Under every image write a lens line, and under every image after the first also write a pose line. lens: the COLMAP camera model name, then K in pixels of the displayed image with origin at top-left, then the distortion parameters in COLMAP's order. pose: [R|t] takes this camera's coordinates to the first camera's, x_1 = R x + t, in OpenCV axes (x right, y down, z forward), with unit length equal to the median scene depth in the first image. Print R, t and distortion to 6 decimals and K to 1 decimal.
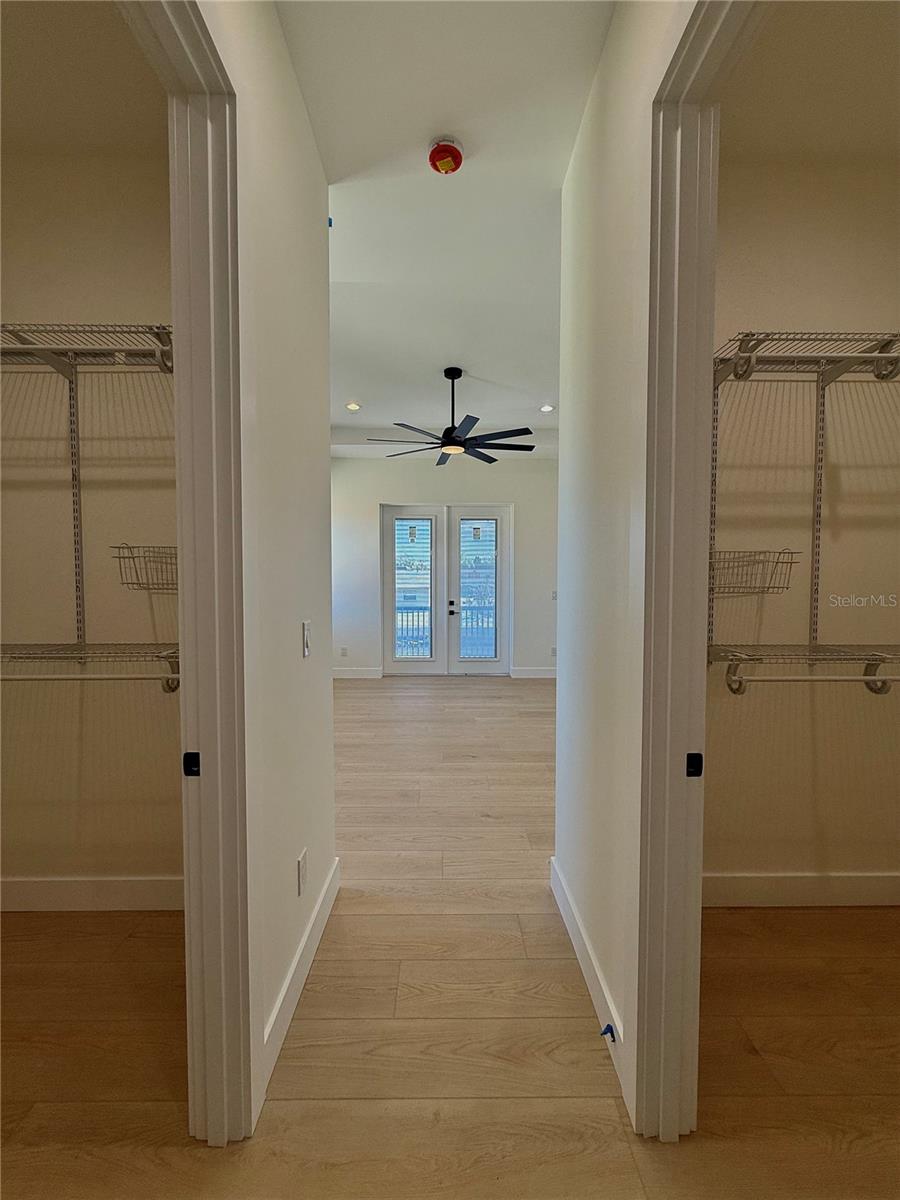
lens RADIAL K [[479.2, 0, 450.0], [0, 479.2, 600.0], [0, 0, 1]] dist [-0.000222, -0.000481]
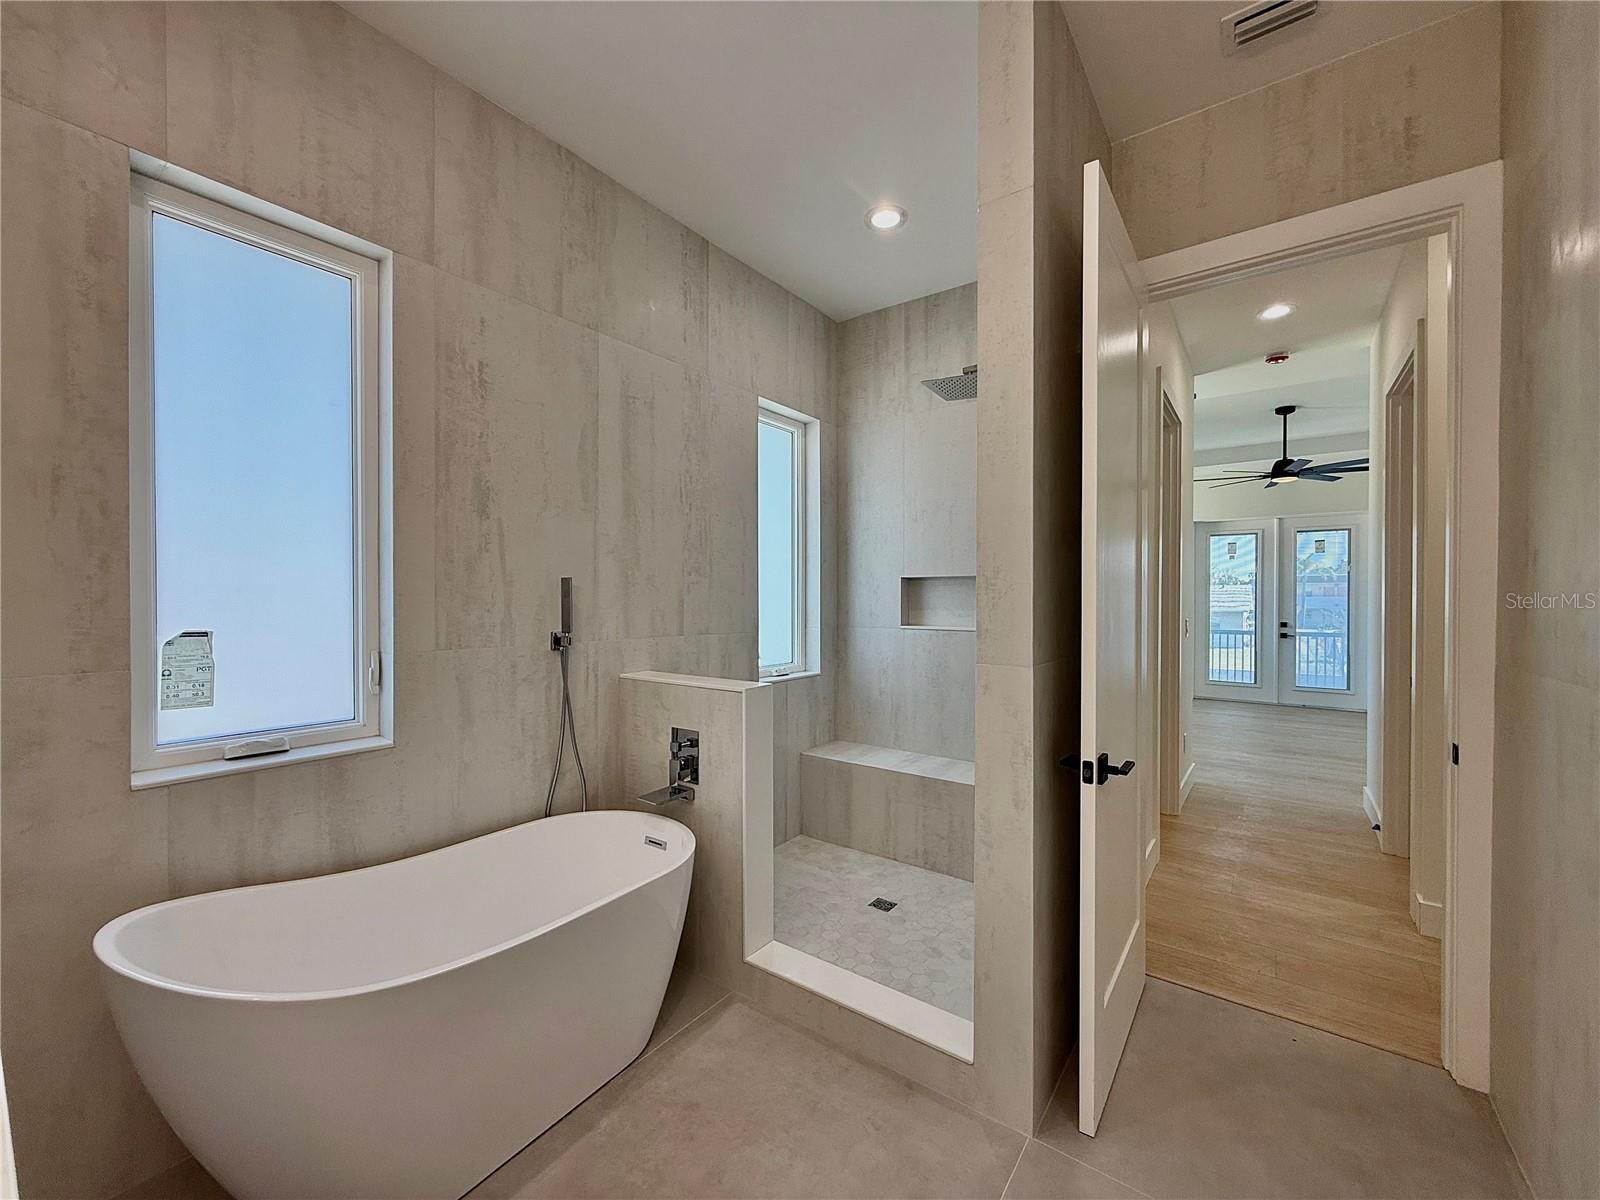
lens RADIAL K [[638.9, 0, 800.0], [0, 638.9, 600.0], [0, 0, 1]] dist [-0.000222, -0.000481]
pose [[0.796232, 0.004112, -0.604977, 0.005249], [-0.028349, 0.999132, -0.030521, 0.022522], [0.604327, 0.041452, 0.795658, -0.515668]]
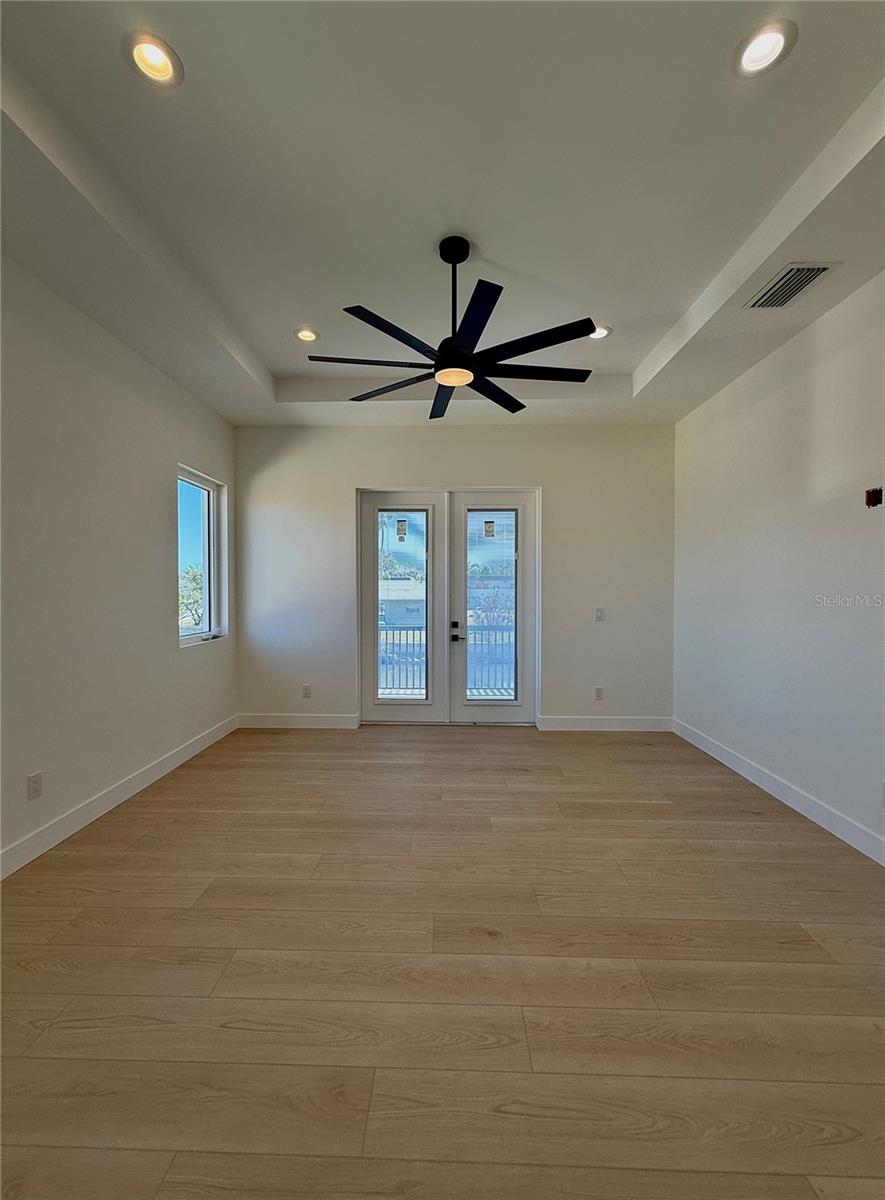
lens RADIAL K [[502.9, 0, 442.5], [0, 502.9, 600.0], [0, 0, 1]] dist [-0.000362, -0.000002]
pose [[0.999616, 0.000538, -0.027711, 0.005853], [-0.001176, 0.999734, -0.023017, -0.013480], [0.027691, 0.023041, 0.999351, 0.241655]]
